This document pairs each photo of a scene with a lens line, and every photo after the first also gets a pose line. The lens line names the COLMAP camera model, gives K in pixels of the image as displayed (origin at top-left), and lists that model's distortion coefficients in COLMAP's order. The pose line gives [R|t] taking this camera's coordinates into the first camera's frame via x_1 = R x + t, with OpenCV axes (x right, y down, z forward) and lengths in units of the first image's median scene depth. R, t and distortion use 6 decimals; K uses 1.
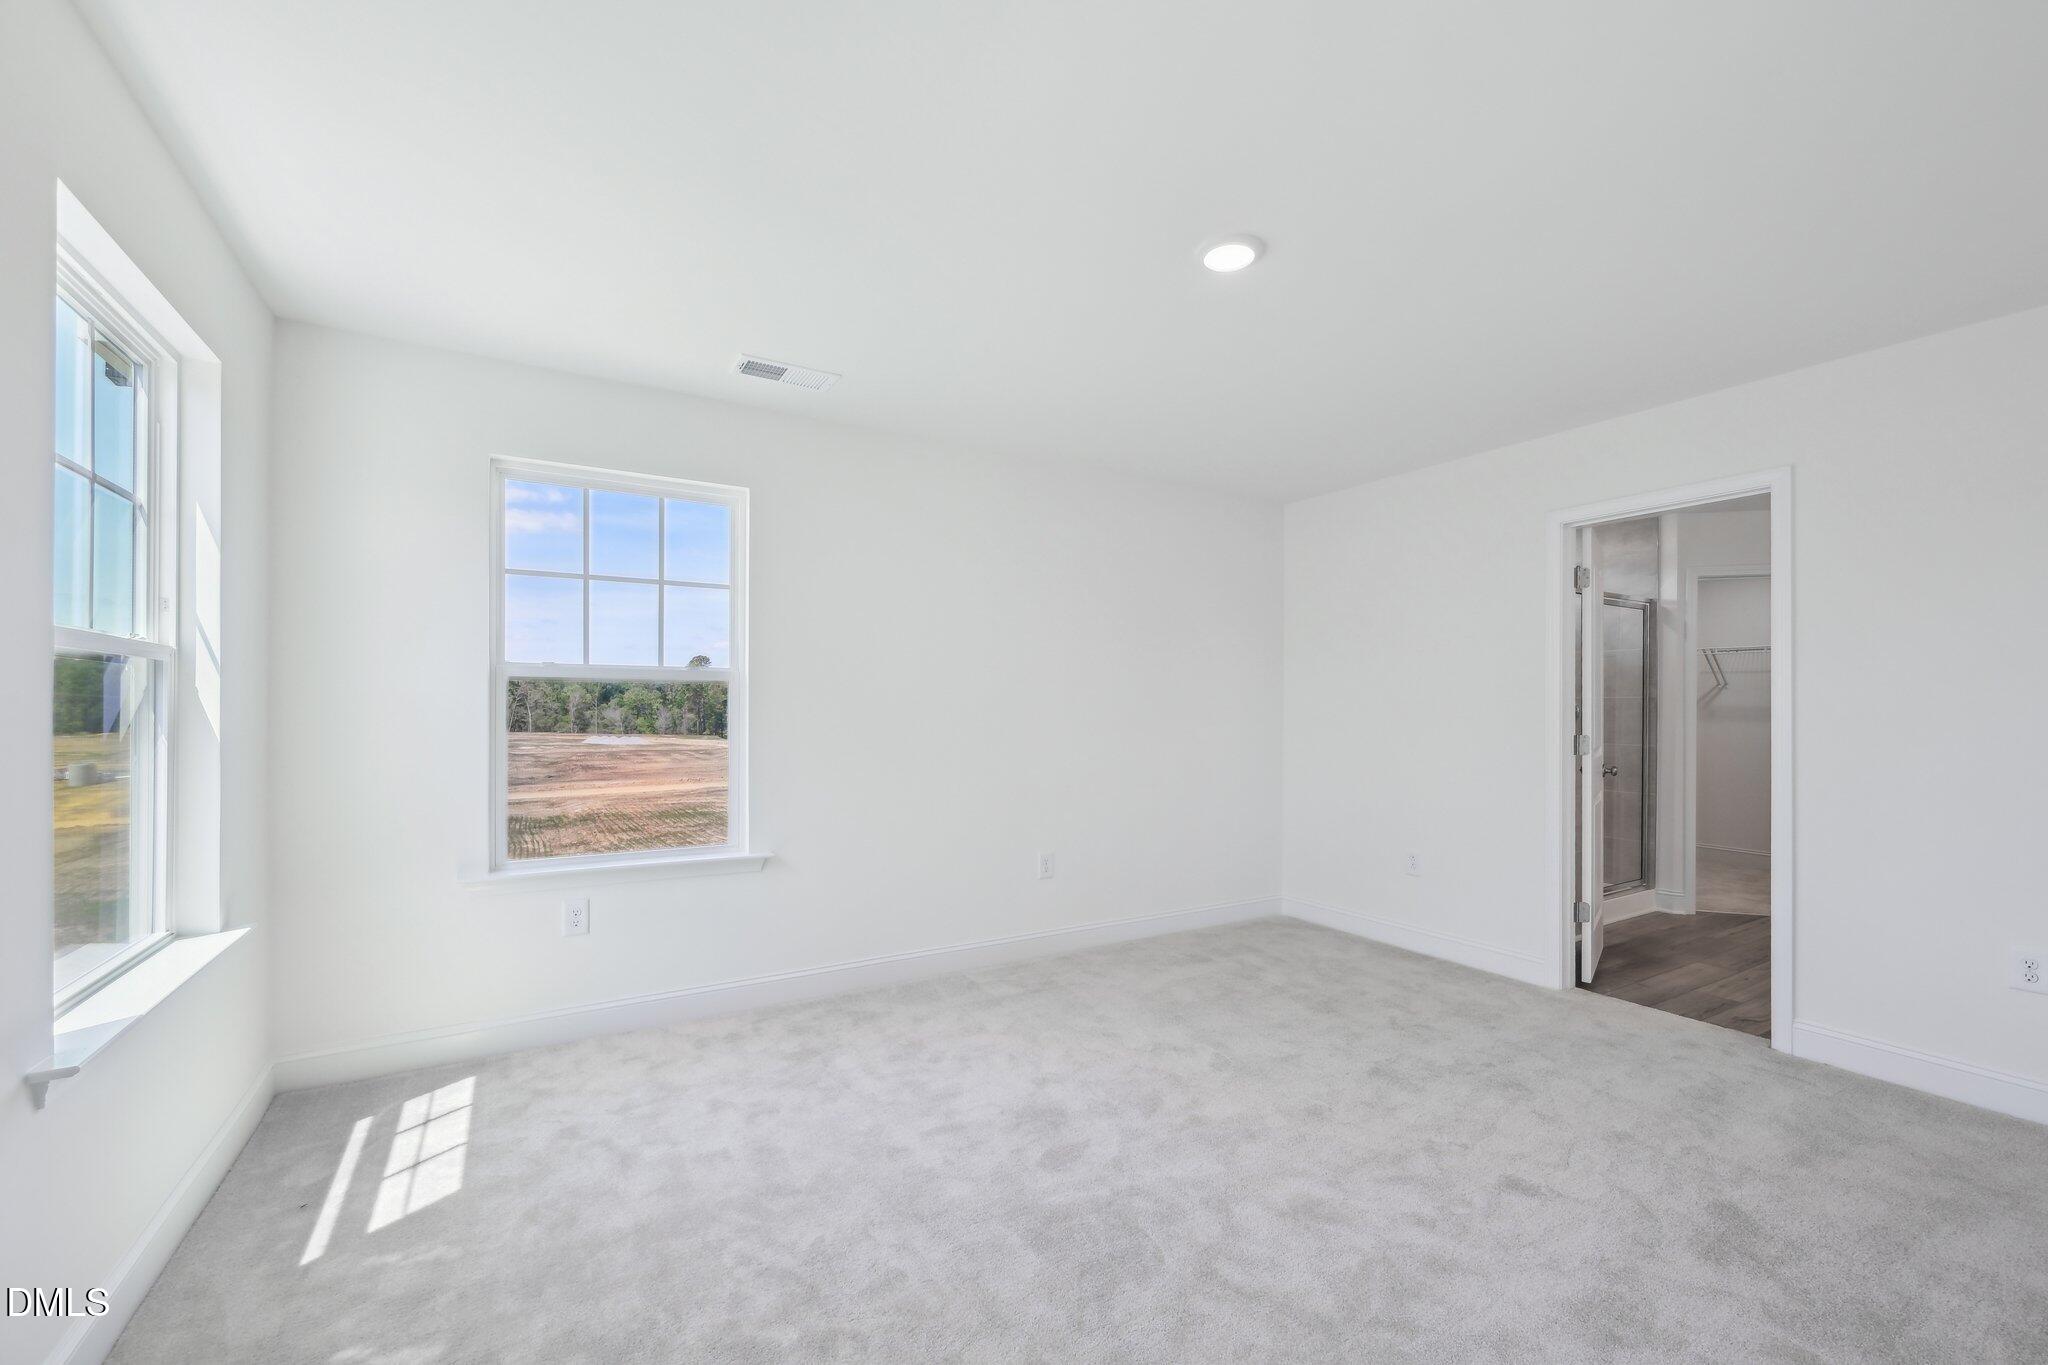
lens RADIAL K [[823.5, 0, 1040.7], [0, 823.5, 696.5], [0, 0, 1]] dist [0.001794, -0.000227]
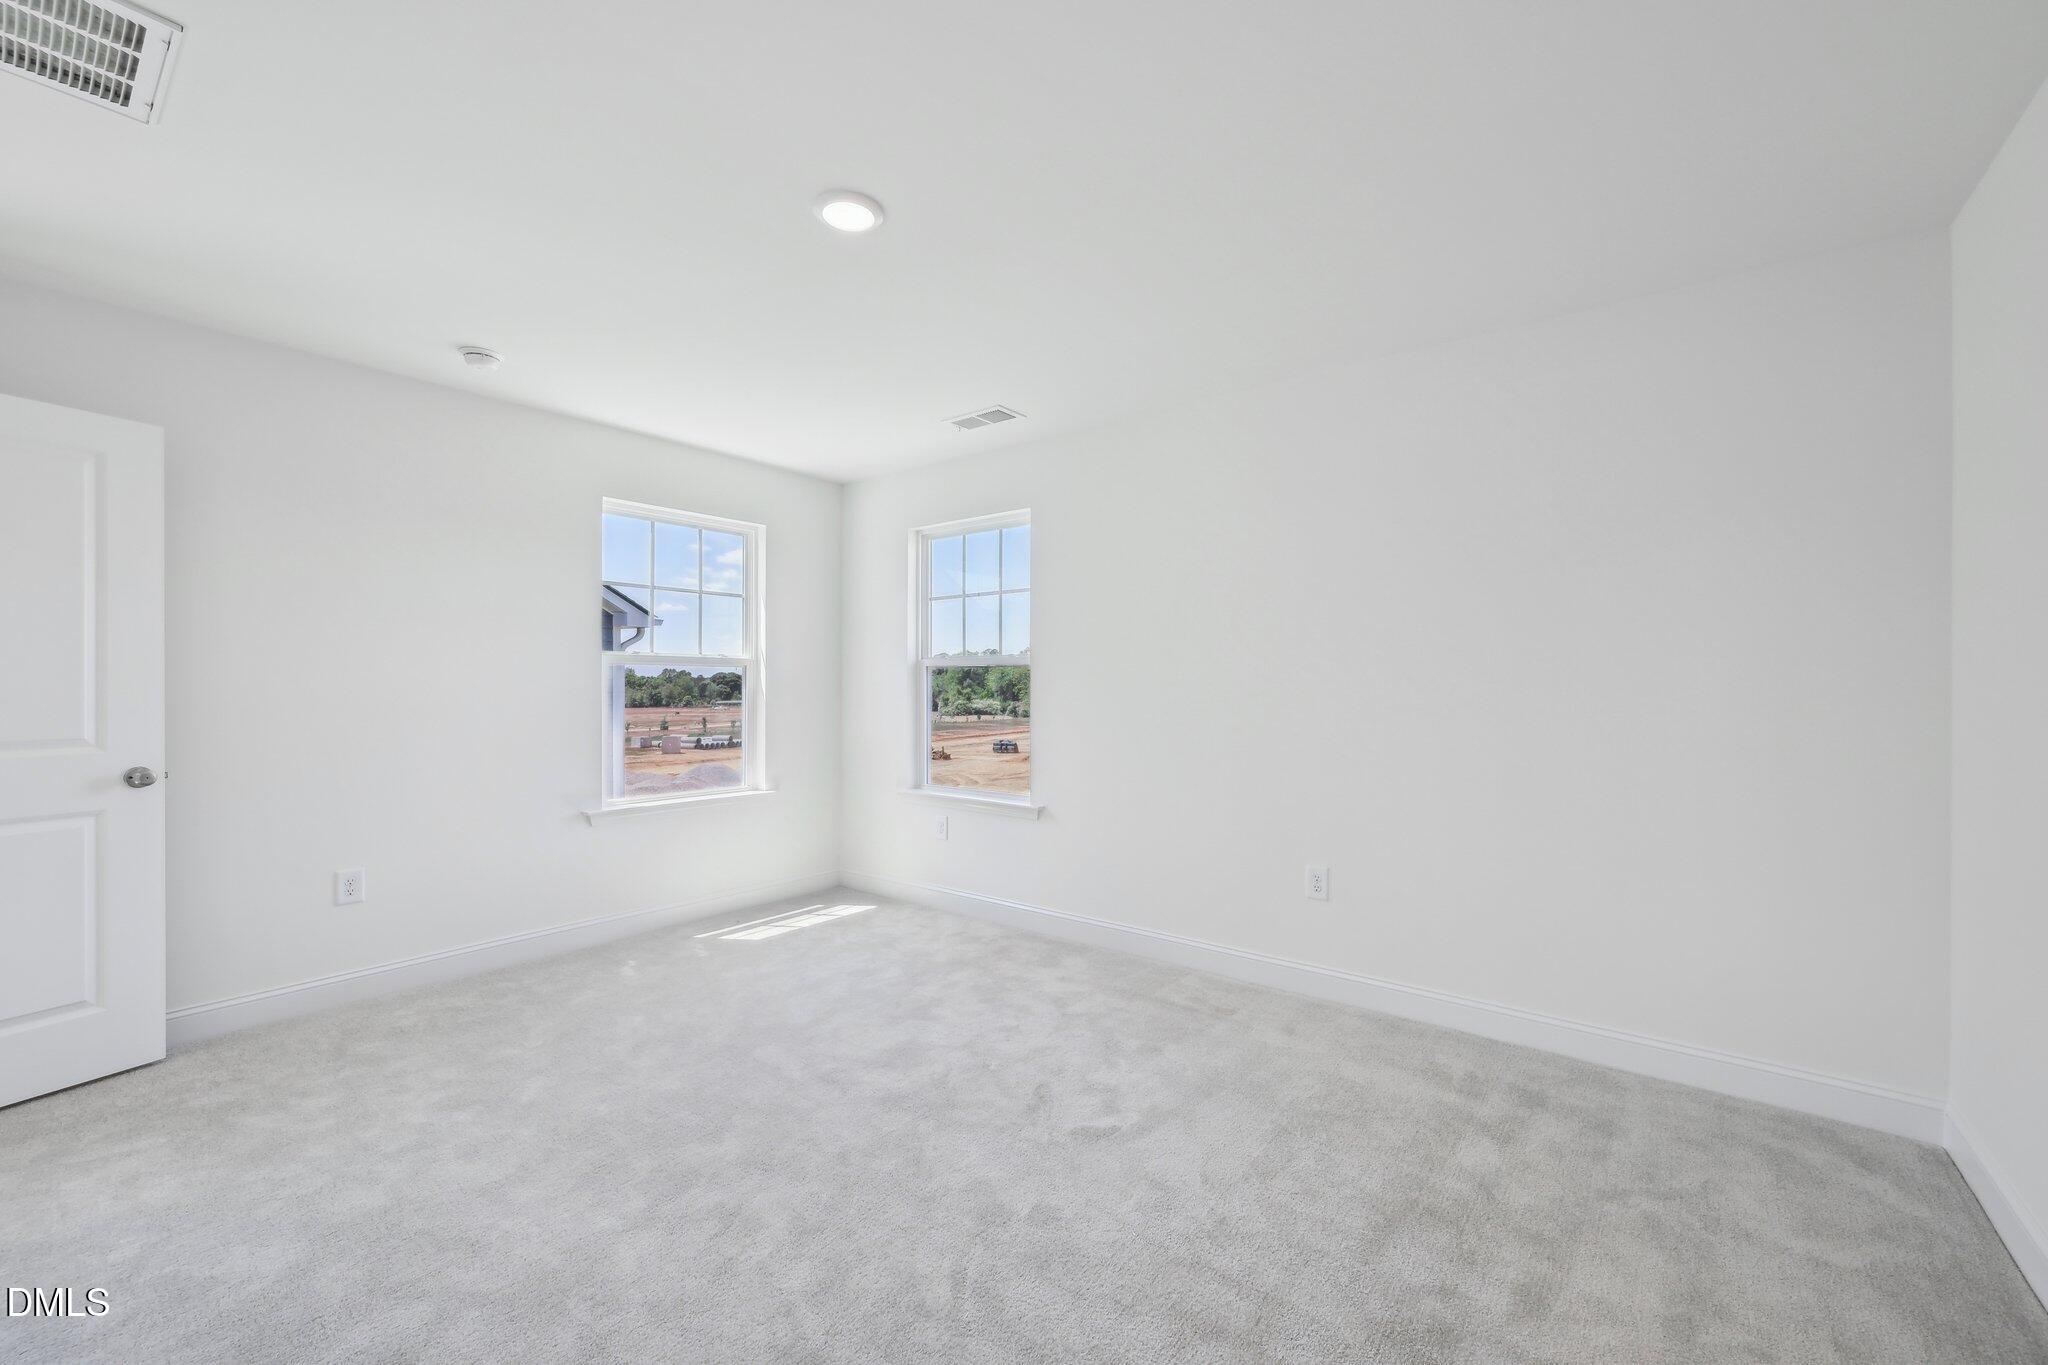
lens RADIAL K [[823.5, 0, 1039.6], [0, 823.5, 685.7], [0, 0, 1]] dist [0.001794, -0.000227]
pose [[0.363833, 0.001751, -0.931463, 0.883422], [0.012961, 0.999892, 0.006942, 0.004785], [0.931374, -0.014598, 0.363771, 0.627517]]
